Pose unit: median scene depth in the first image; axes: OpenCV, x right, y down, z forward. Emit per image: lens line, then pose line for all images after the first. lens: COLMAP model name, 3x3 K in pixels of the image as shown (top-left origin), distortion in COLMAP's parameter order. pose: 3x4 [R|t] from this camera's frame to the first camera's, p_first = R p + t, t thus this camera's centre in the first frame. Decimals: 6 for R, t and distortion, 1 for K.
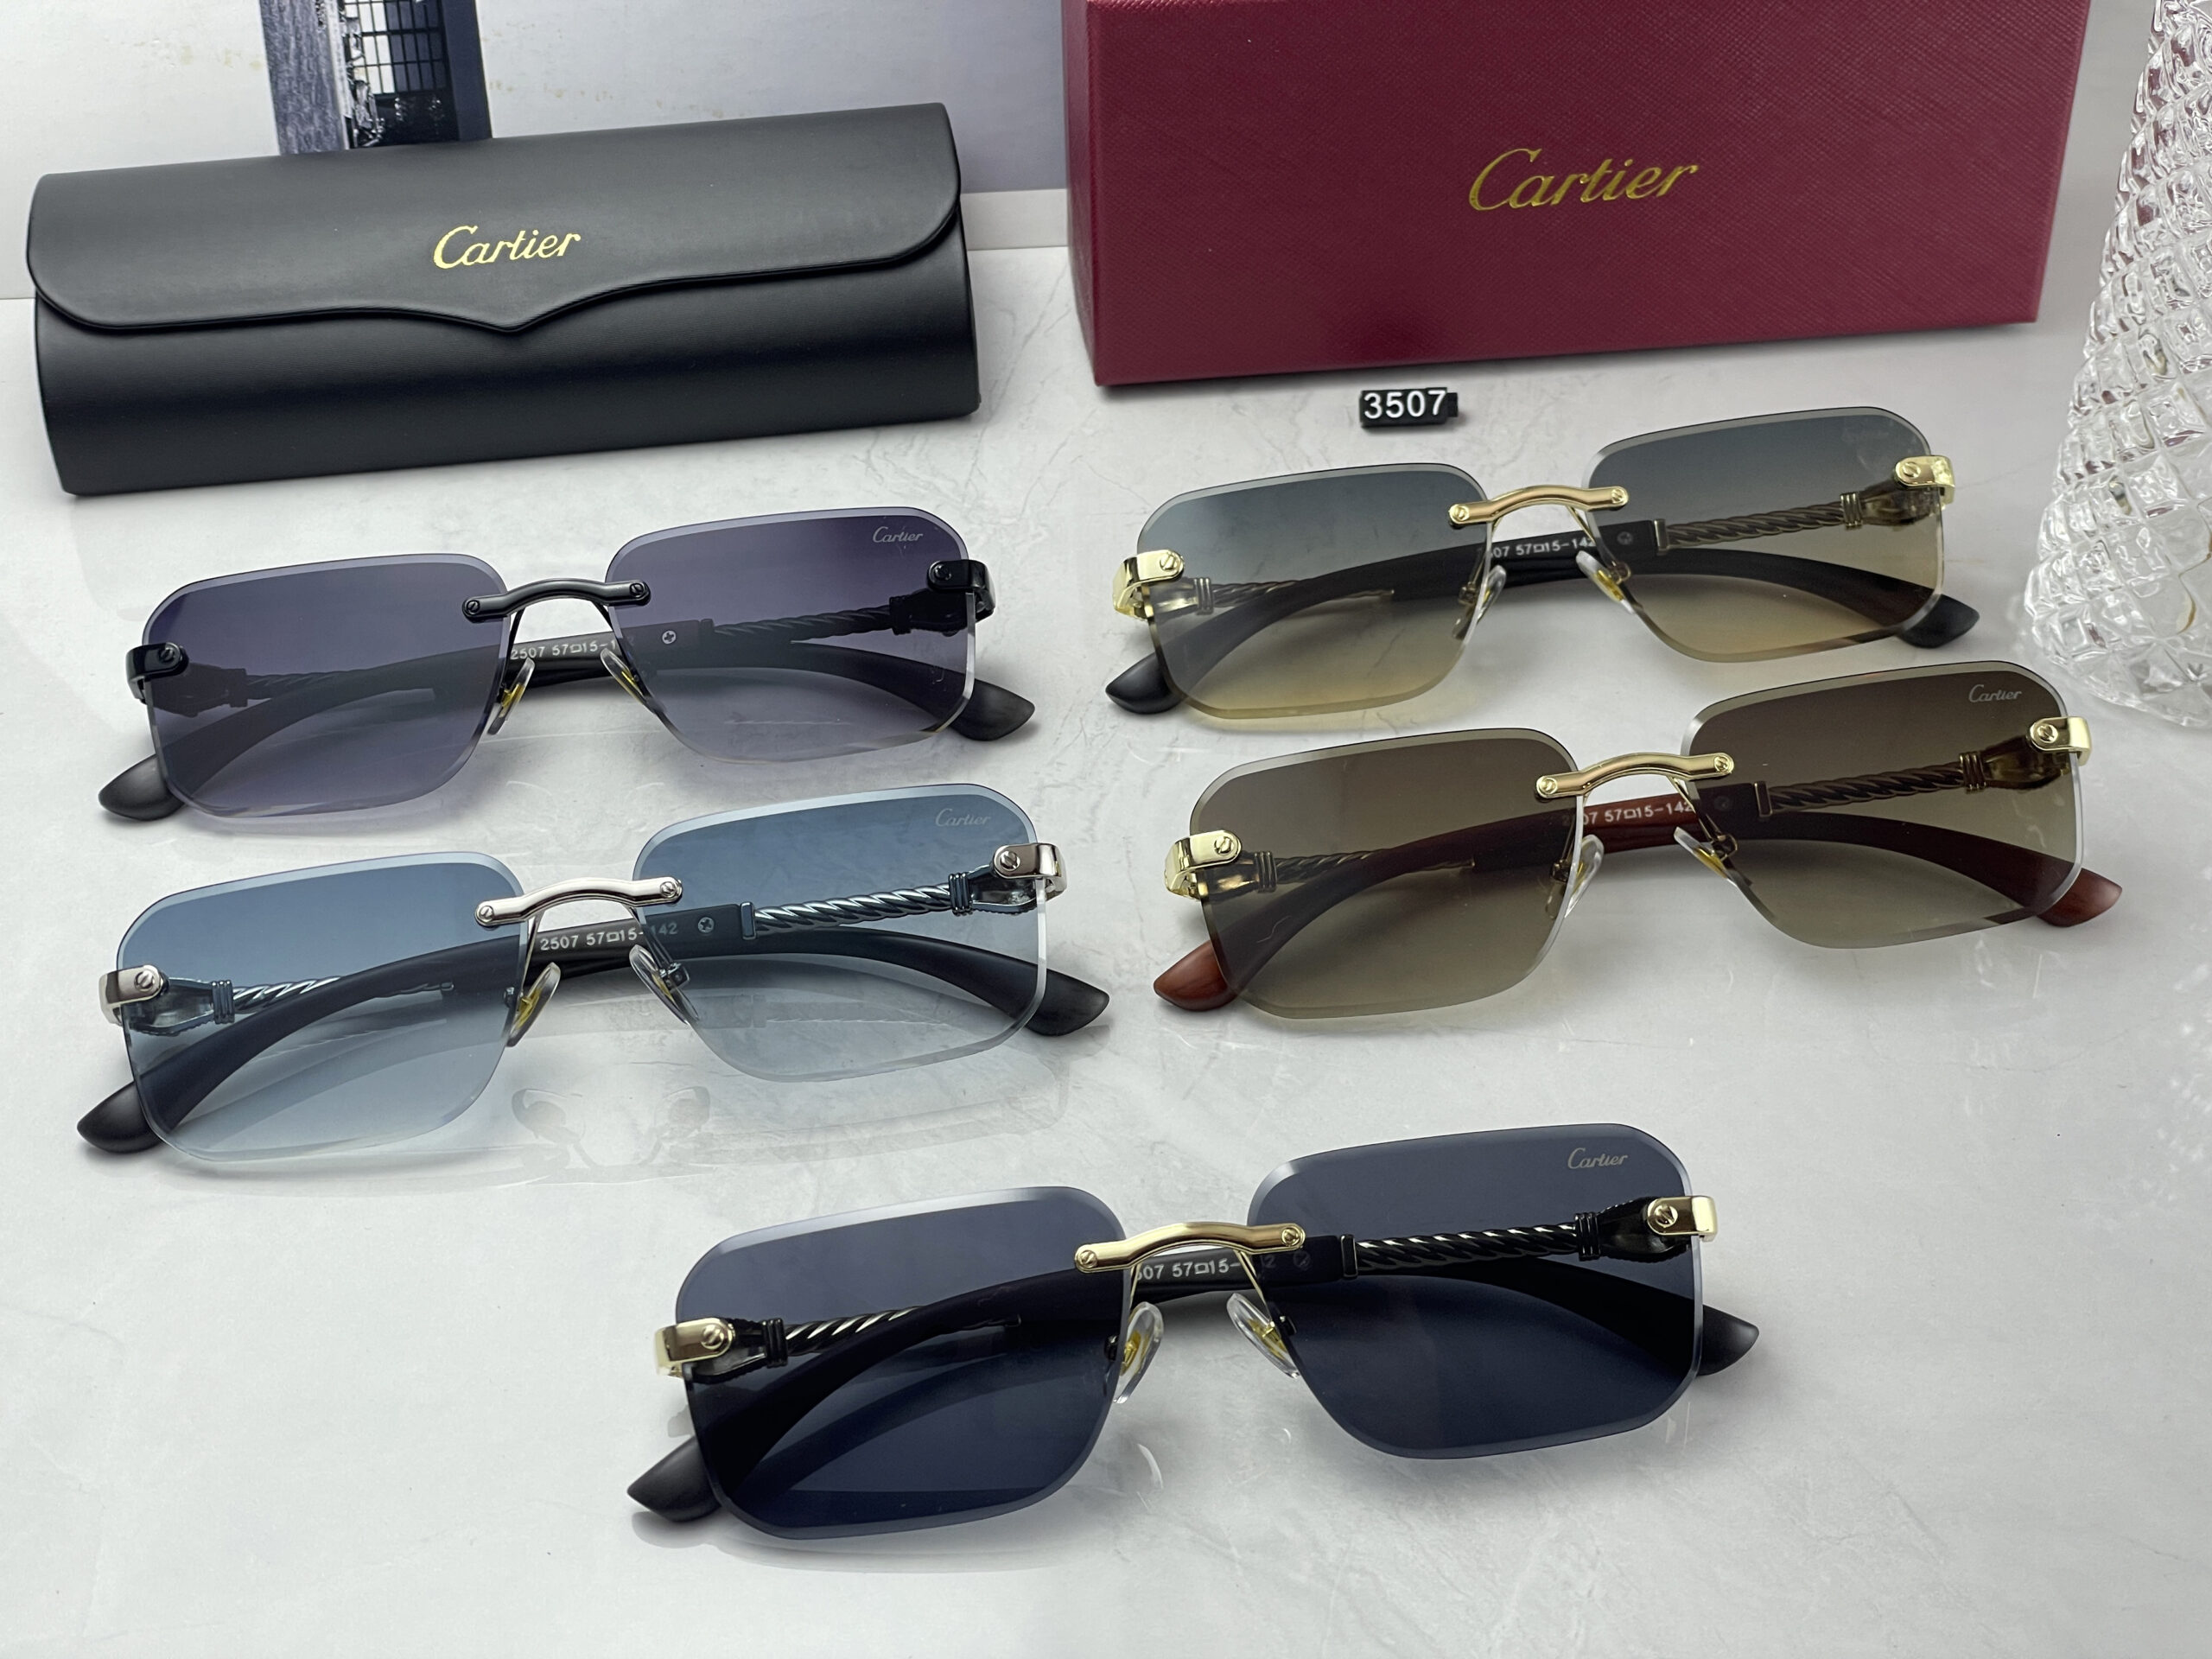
lens RADIAL K [[3360.7, 0, 1117.6], [0, 3360.7, 850.1], [0, 0, 1]] dist [0.024003, 0.000000]
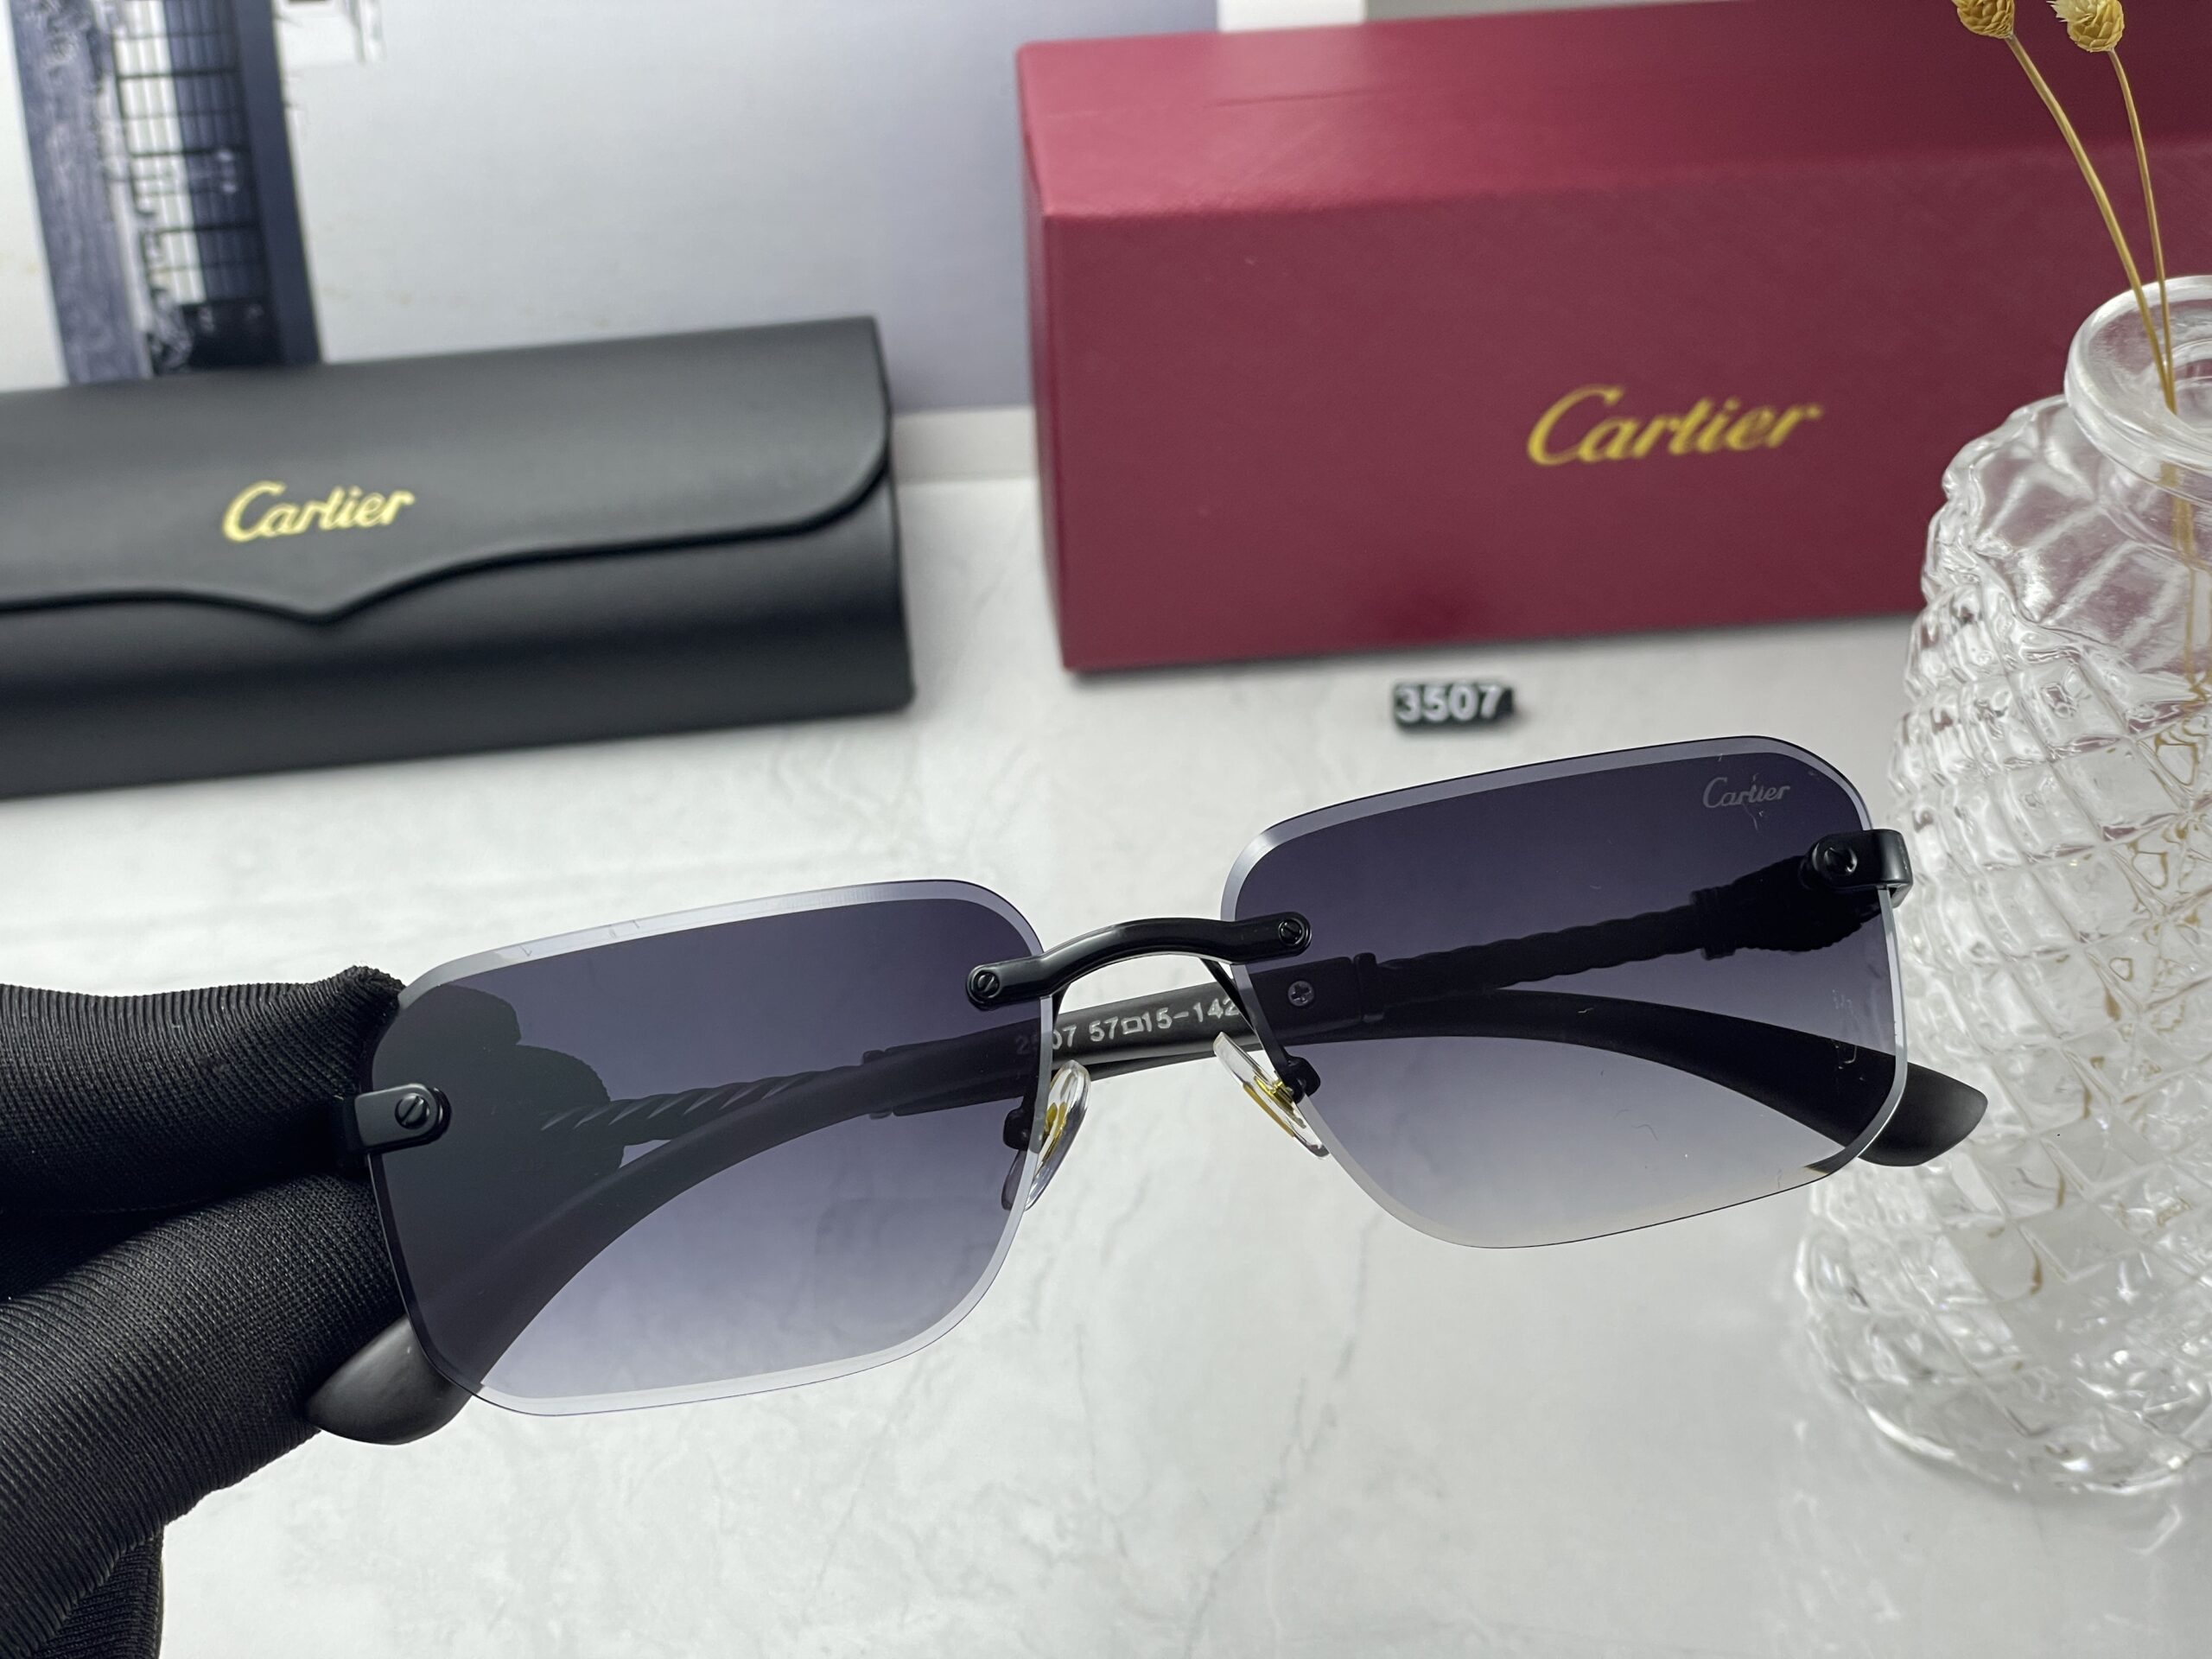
lens RADIAL K [[3360.7, 0, 1098.3], [0, 3360.7, 829.1], [0, 0, 1]] dist [0.024003, 0.000000]
pose [[0.999704, 0.001420, -0.024275, 0.021935], [-0.001629, 0.999962, -0.008580, -0.094725], [0.024262, 0.008617, 0.999669, 0.203024]]
